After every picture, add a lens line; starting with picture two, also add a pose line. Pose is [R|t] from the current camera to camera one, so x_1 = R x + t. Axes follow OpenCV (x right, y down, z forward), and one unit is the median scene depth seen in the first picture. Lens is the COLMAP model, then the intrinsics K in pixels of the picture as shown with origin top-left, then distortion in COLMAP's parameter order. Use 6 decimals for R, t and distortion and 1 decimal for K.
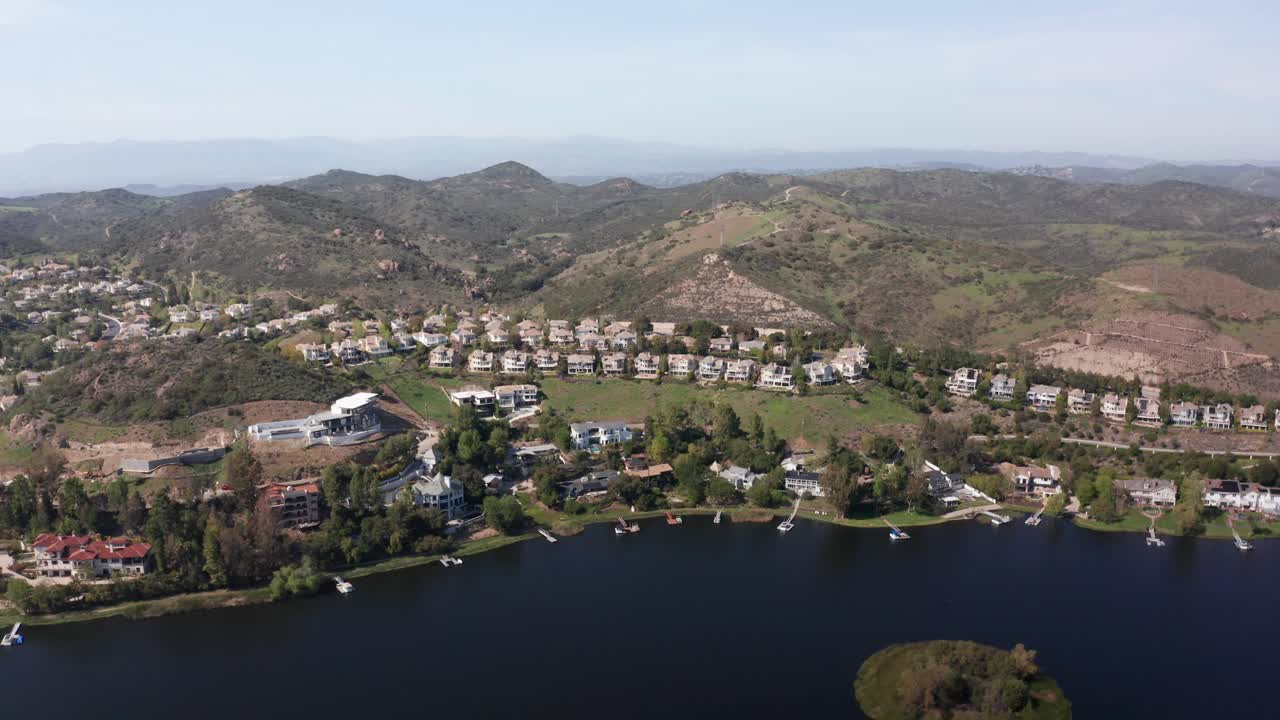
lens RADIAL K [[1052.4, 0, 640.0], [0, 1052.4, 360.0], [0, 0, 1]] dist [-0.168375, -0.003388]
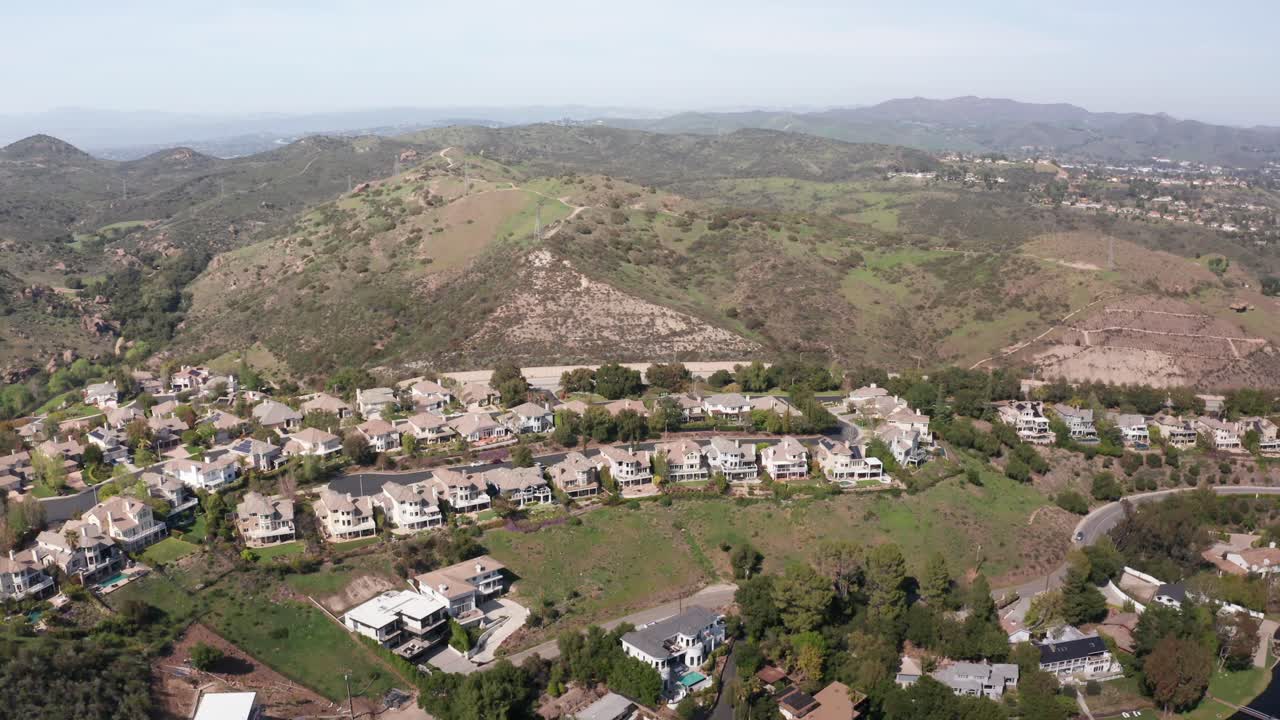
lens RADIAL K [[1030.6, 0, 638.8], [0, 1030.6, 346.5], [0, 0, 1]] dist [-0.186031, 0.006606]
pose [[0.885543, -0.101110, 0.453421, -0.193480], [0.087482, 0.994860, 0.050992, -0.073919], [-0.456247, -0.005489, 0.889836, 0.416801]]
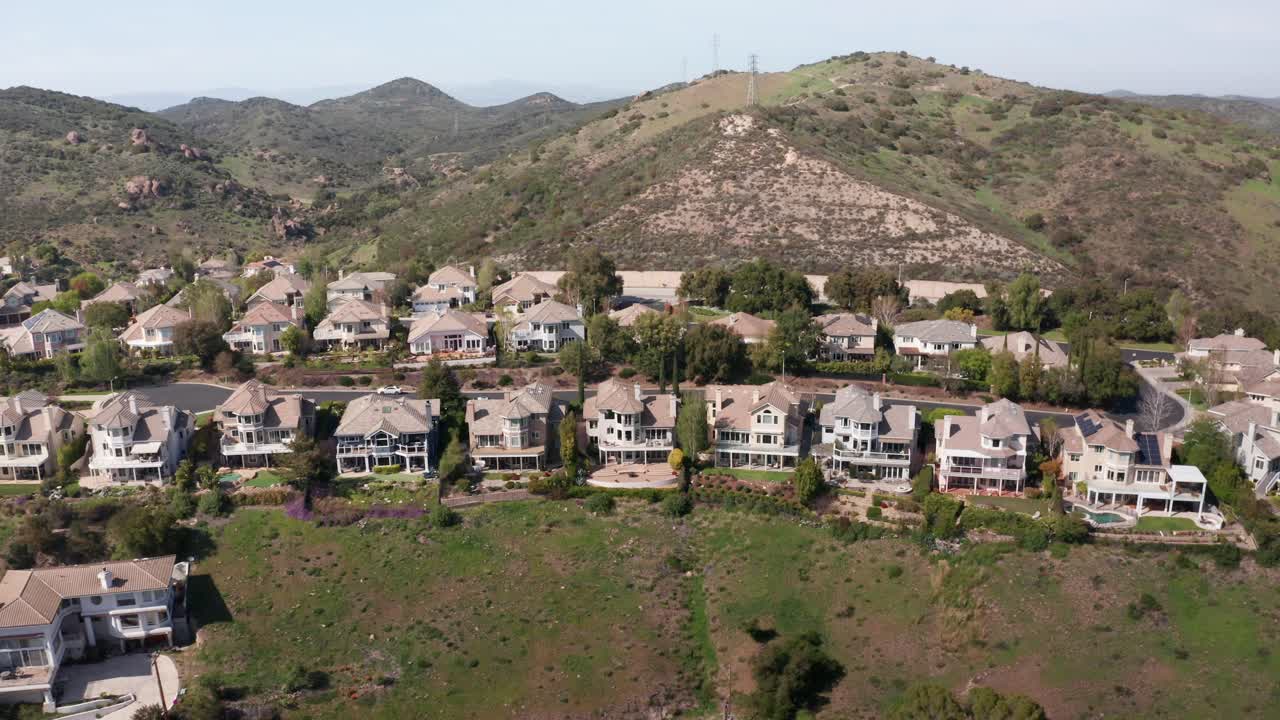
lens RADIAL K [[1030.6, 0, 638.8], [0, 1030.6, 346.5], [0, 0, 1]] dist [-0.186031, 0.006606]
pose [[0.997184, -0.029841, 0.068797, -0.007566], [0.027048, 0.998785, 0.041185, -0.022974], [-0.069942, -0.039208, 0.996780, 0.607620]]
